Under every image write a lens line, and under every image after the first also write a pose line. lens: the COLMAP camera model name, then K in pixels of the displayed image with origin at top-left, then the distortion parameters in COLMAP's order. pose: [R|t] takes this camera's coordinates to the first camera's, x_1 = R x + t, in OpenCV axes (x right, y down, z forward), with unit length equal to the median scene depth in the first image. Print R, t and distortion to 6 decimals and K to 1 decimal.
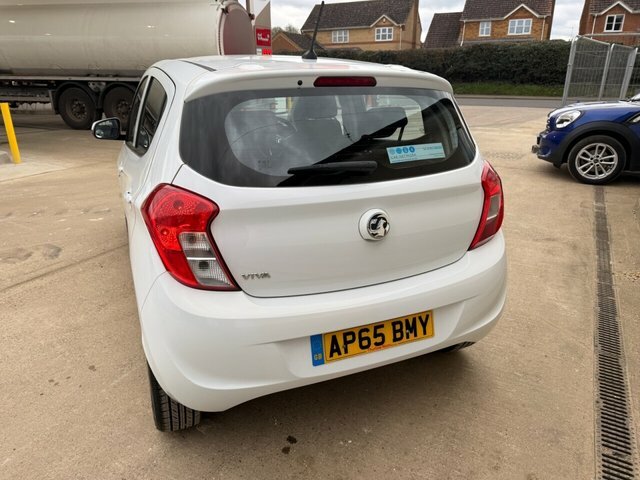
lens RADIAL K [[451.4, 0, 315.9], [0, 451.4, 242.4], [0, 0, 1]] dist [0.026668, -0.034460]
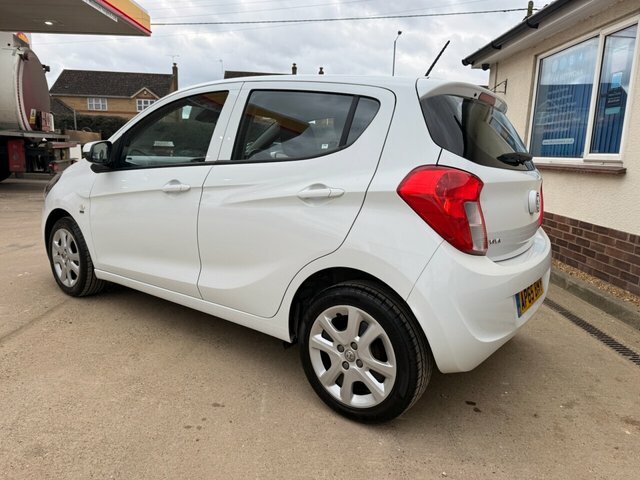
lens RADIAL K [[451.4, 0, 317.8], [0, 451.4, 243.5], [0, 0, 1]] dist [0.026668, -0.034460]
pose [[0.865592, -0.061752, 0.496928, -0.770867], [0.135476, 0.984238, -0.113675, 0.104520], [-0.482075, 0.165718, 0.860314, 0.130017]]
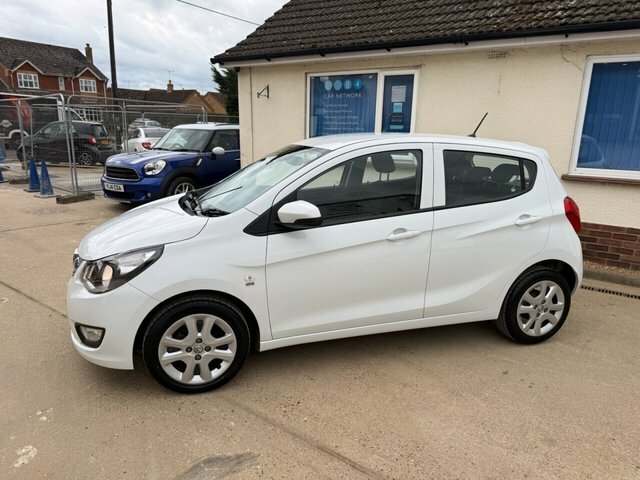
lens RADIAL K [[451.4, 0, 316.8], [0, 451.4, 242.7], [0, 0, 1]] dist [0.026668, -0.034460]
pose [[0.094481, -0.239711, 0.966236, -1.767609], [0.325520, 0.924664, 0.197567, -0.507536], [-0.940803, 0.295862, 0.165394, 1.237617]]
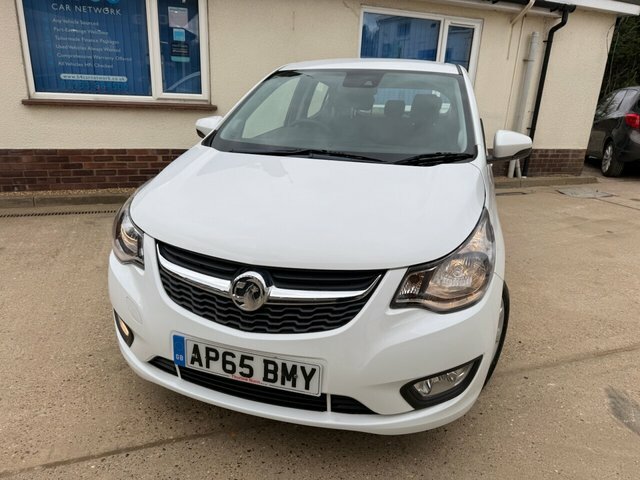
lens RADIAL K [[451.4, 0, 321.8], [0, 451.4, 239.0], [0, 0, 1]] dist [0.026668, -0.034460]
pose [[-0.765696, -0.223430, 0.603150, -0.996843], [0.188538, 0.818573, 0.542579, -0.825453], [-0.614950, 0.529167, -0.584653, 2.417206]]
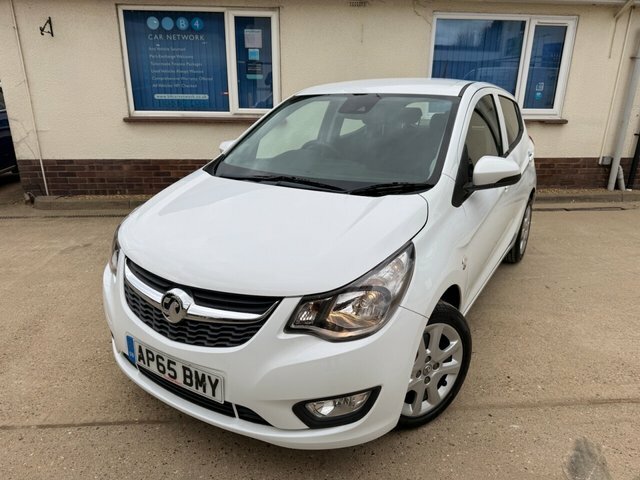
lens RADIAL K [[451.4, 0, 318.5], [0, 451.4, 243.0], [0, 0, 1]] dist [0.026668, -0.034460]
pose [[-0.571021, -0.265181, 0.776926, -1.242342], [0.280854, 0.826180, 0.488413, -0.823065], [-0.771399, 0.497097, -0.397289, 2.206310]]
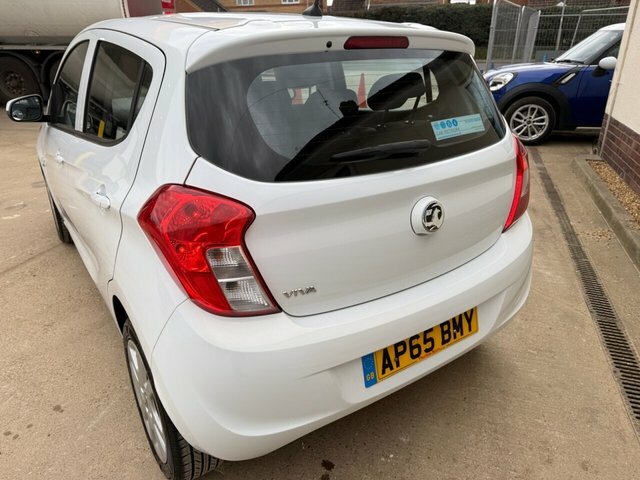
lens RADIAL K [[451.4, 0, 313.7], [0, 451.4, 243.9], [0, 0, 1]] dist [0.026668, -0.034460]
pose [[0.982152, -0.085387, 0.167588, -0.160444], [0.073730, 0.994484, 0.074602, -0.047136], [-0.173034, -0.060914, 0.983030, 0.144080]]
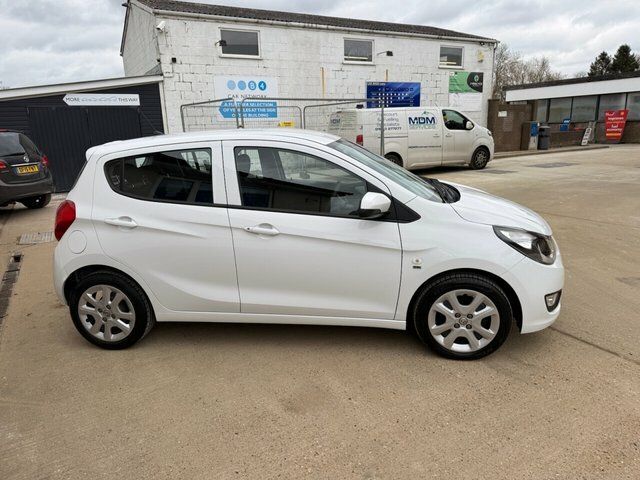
lens RADIAL K [[451.4, 0, 315.4], [0, 451.4, 241.6], [0, 0, 1]] dist [0.026668, -0.034460]
pose [[-0.519357, 0.233973, -0.821903, 1.113778], [-0.262854, 0.871421, 0.414166, -0.835321], [0.813127, 0.431141, -0.391078, 2.120575]]
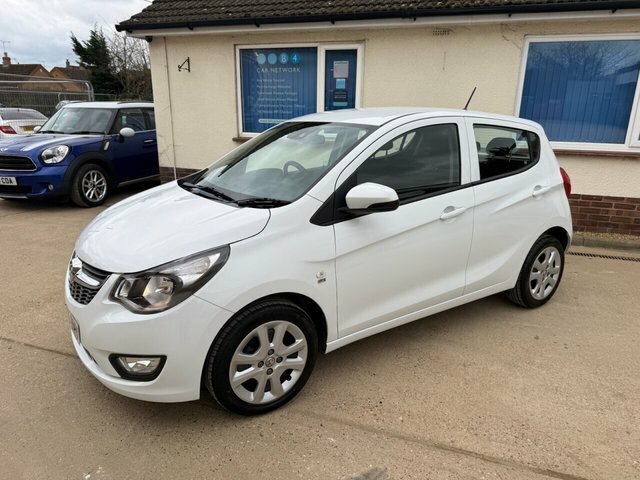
lens RADIAL K [[451.4, 0, 316.0], [0, 451.4, 242.8], [0, 0, 1]] dist [0.026668, -0.034460]
pose [[-0.187986, -0.276213, 0.942533, -1.627218], [0.328510, 0.886689, 0.325368, -0.648007], [-0.925604, 0.370795, -0.075946, 1.677540]]
